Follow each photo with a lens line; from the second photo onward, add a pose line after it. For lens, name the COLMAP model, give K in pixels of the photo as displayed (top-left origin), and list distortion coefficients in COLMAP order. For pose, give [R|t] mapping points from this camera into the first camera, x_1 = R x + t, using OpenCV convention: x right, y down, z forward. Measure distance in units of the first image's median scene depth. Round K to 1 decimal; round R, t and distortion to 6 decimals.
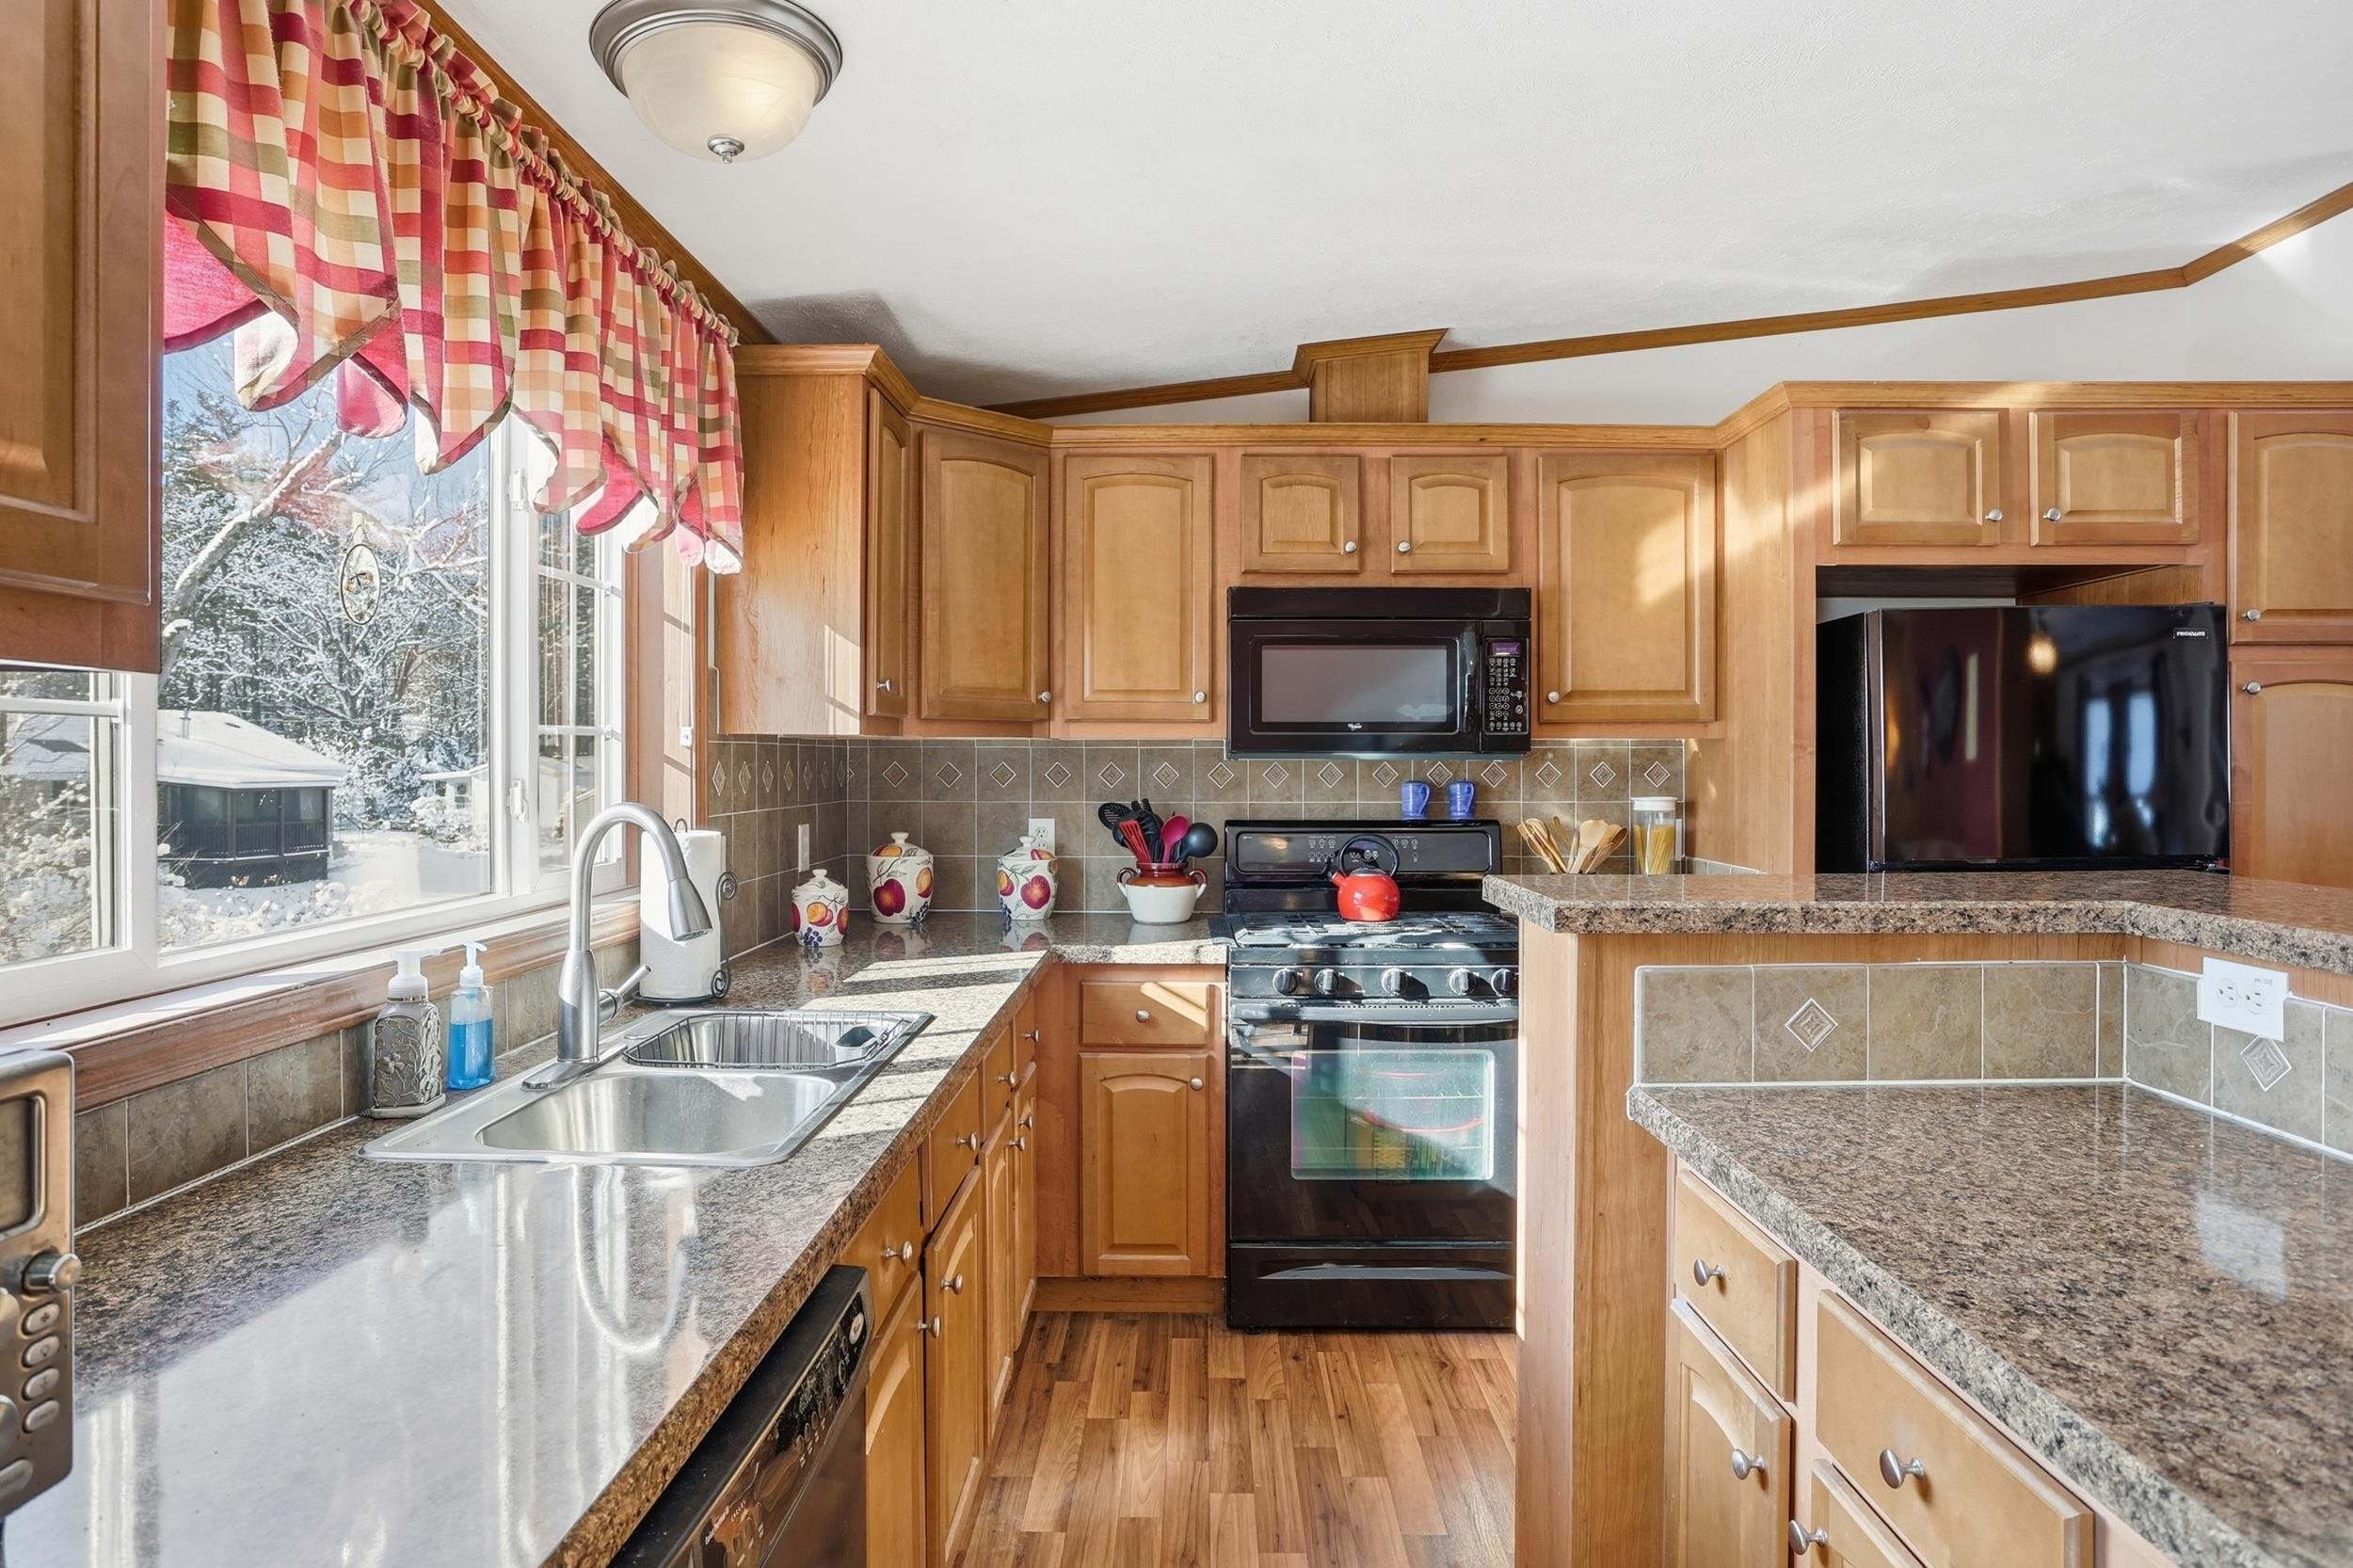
lens RADIAL K [[1310.4, 0, 1170.6], [0, 1310.4, 776.0], [0, 0, 1]] dist [-0.065506, 0.033849]
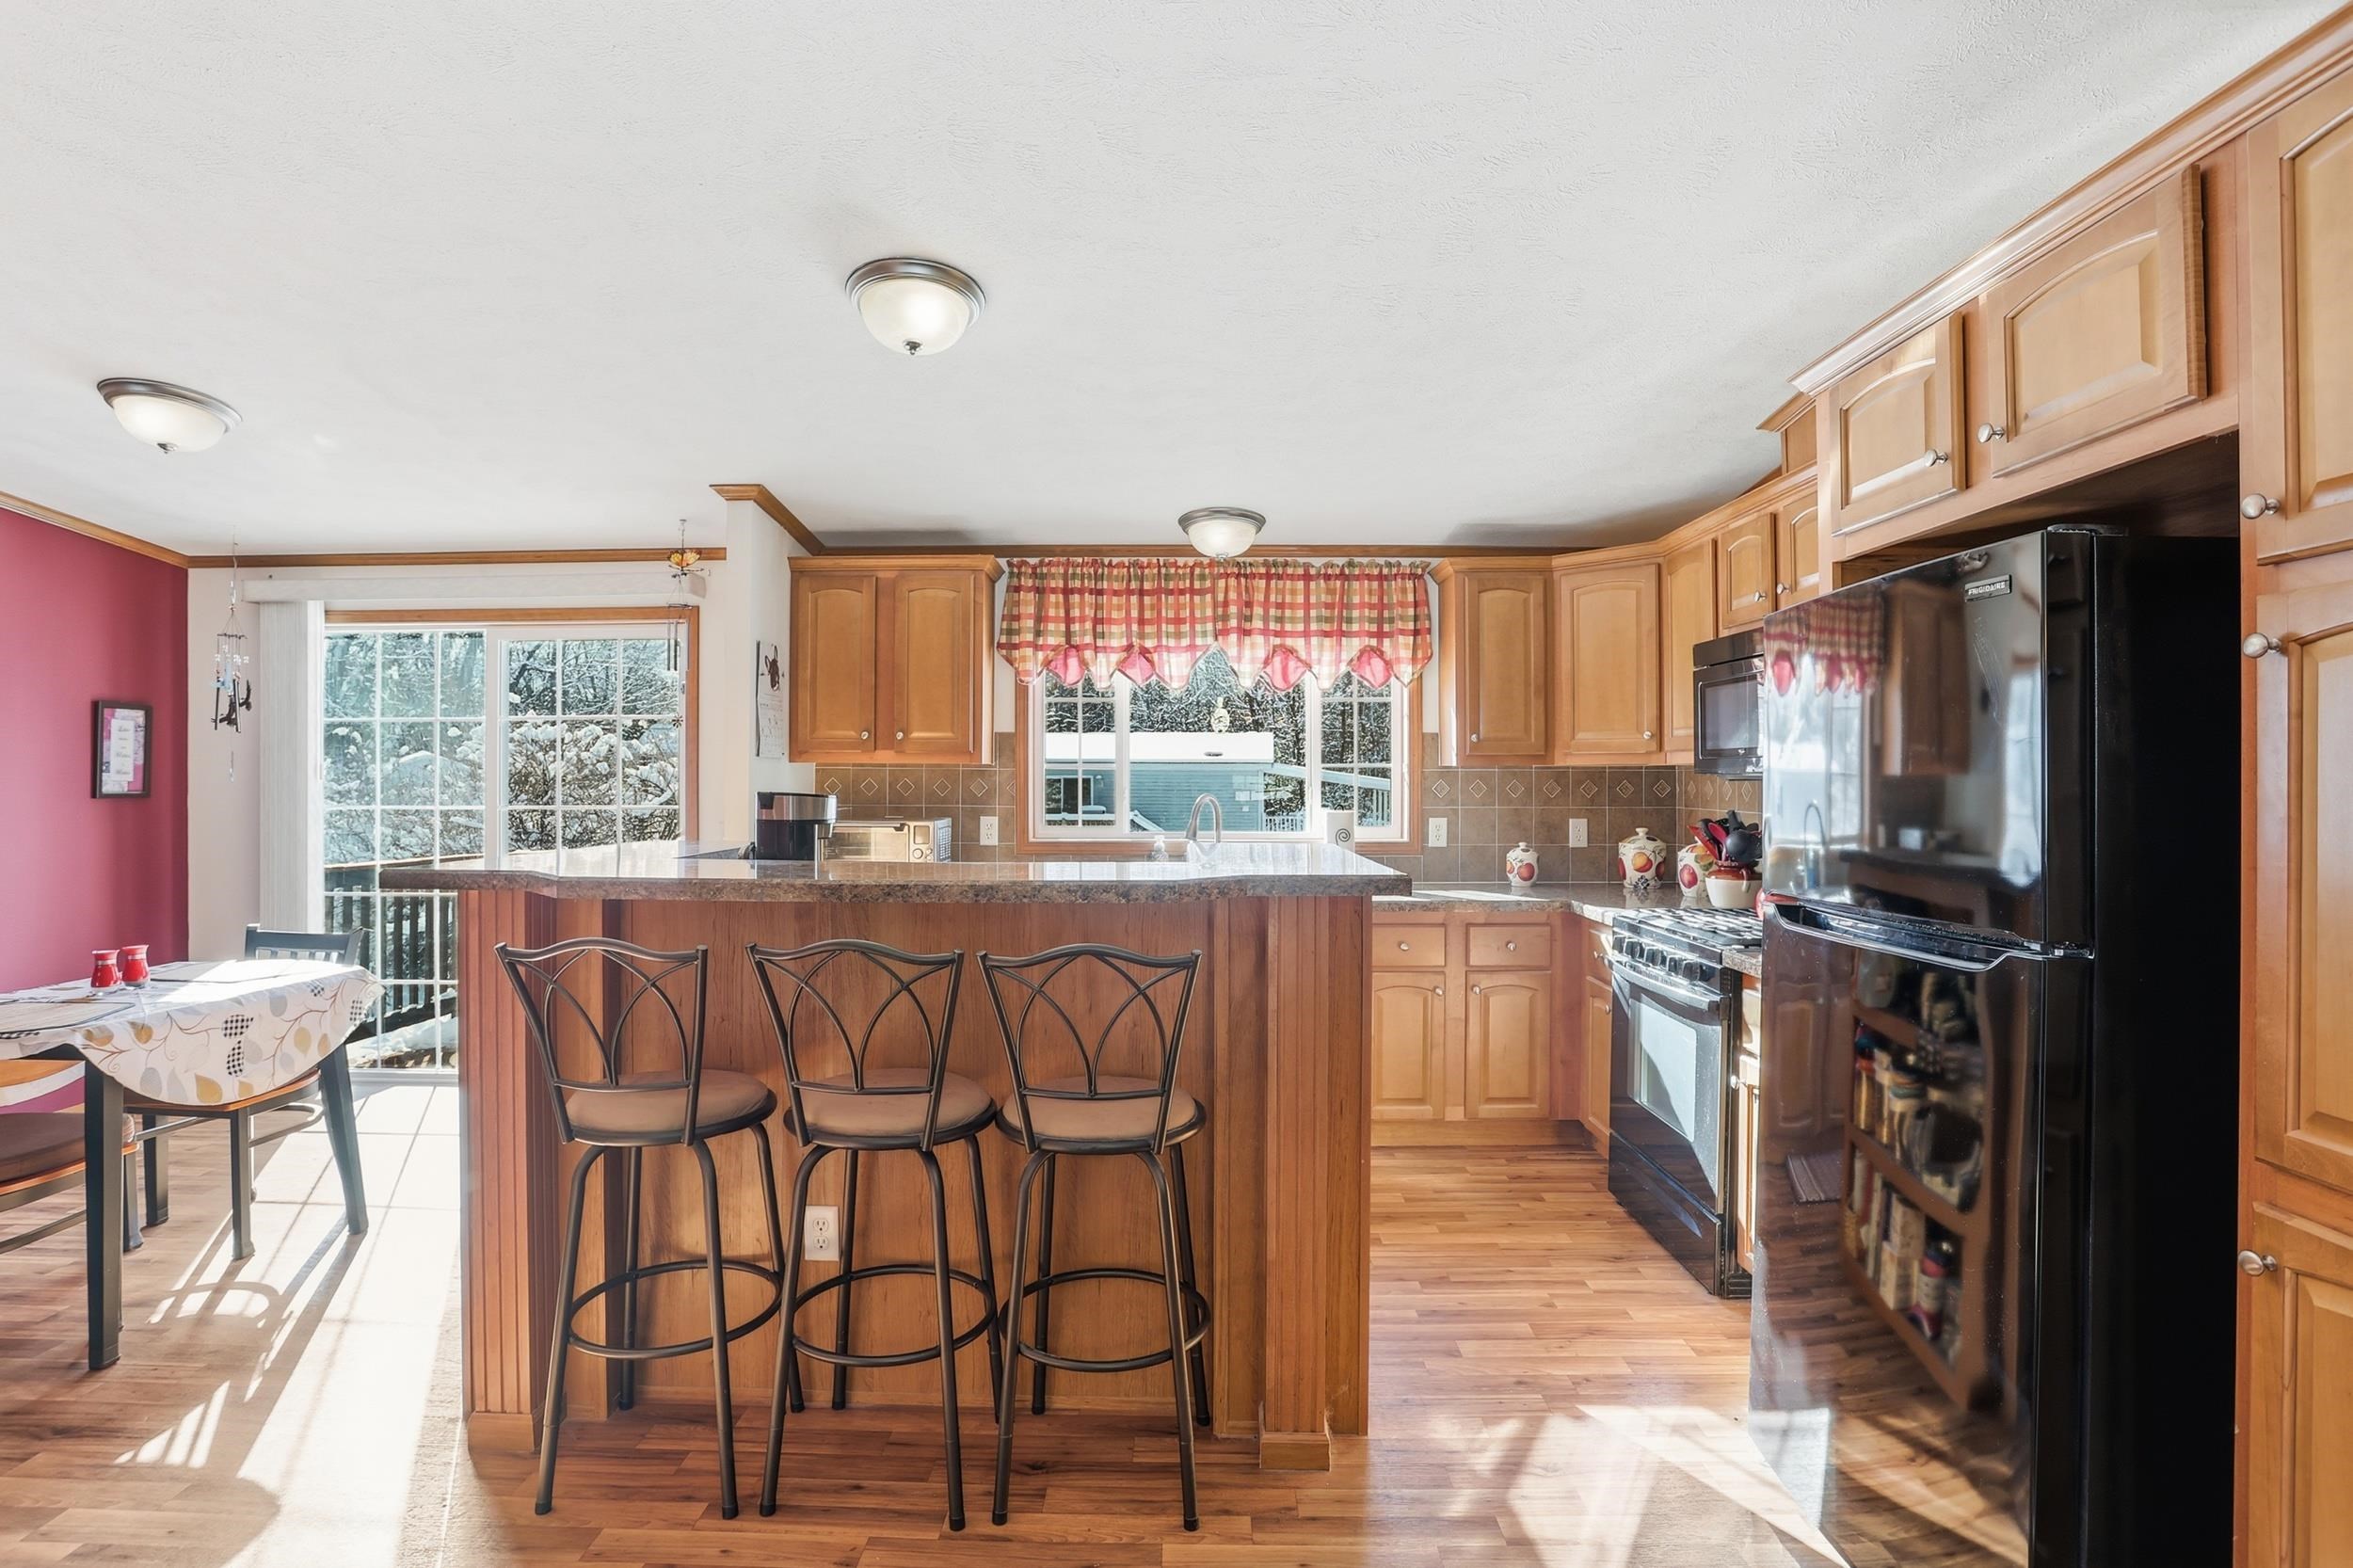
lens RADIAL K [[1168.3, 0, 1169.8], [0, 1168.3, 766.0], [0, 0, 1]] dist [-0.080611, 0.031552]
pose [[0.005917, -0.009796, -0.999935, 1.352105], [-0.013462, 0.999861, -0.009875, -0.008683], [0.999892, 0.013519, 0.005785, 0.558366]]
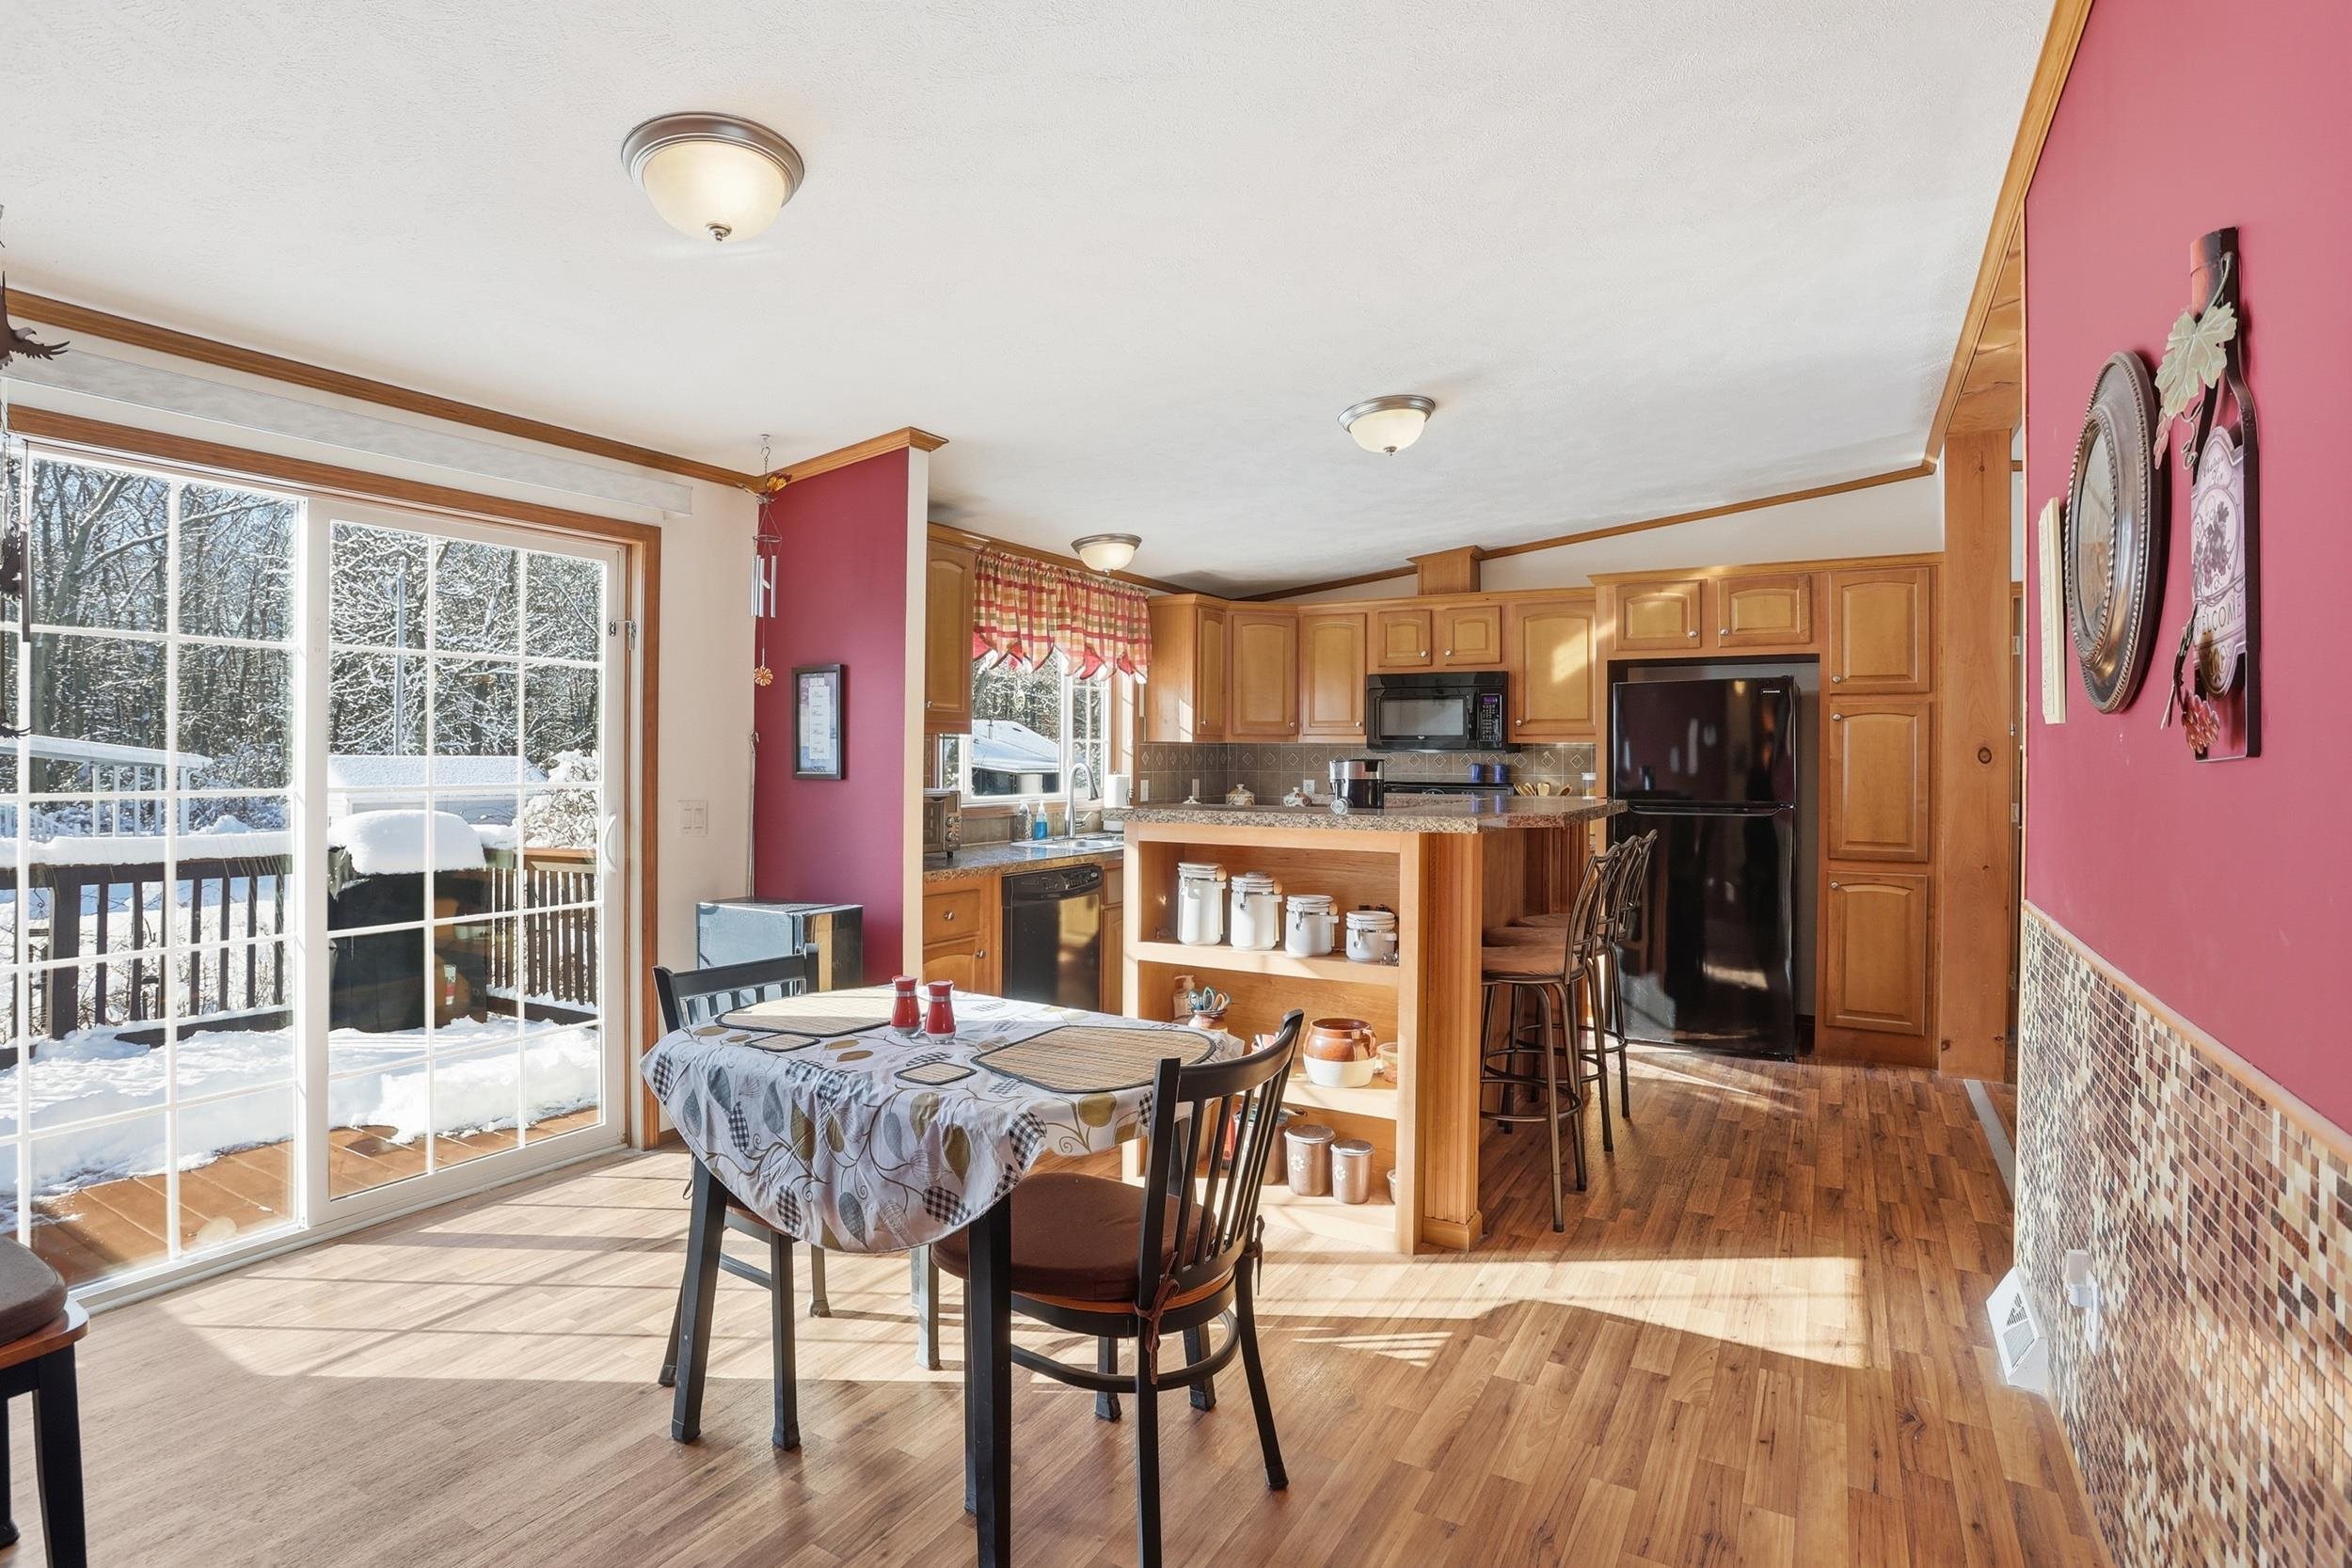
lens RADIAL K [[1167.7, 0, 1169.3], [0, 1167.7, 766.0], [0, 0, 1]] dist [-0.080611, 0.031552]
pose [[0.875466, 0.009830, -0.483180, 0.817892], [-0.013184, 0.999907, -0.003545, 0.024933], [0.483100, 0.009474, 0.875514, -1.025632]]
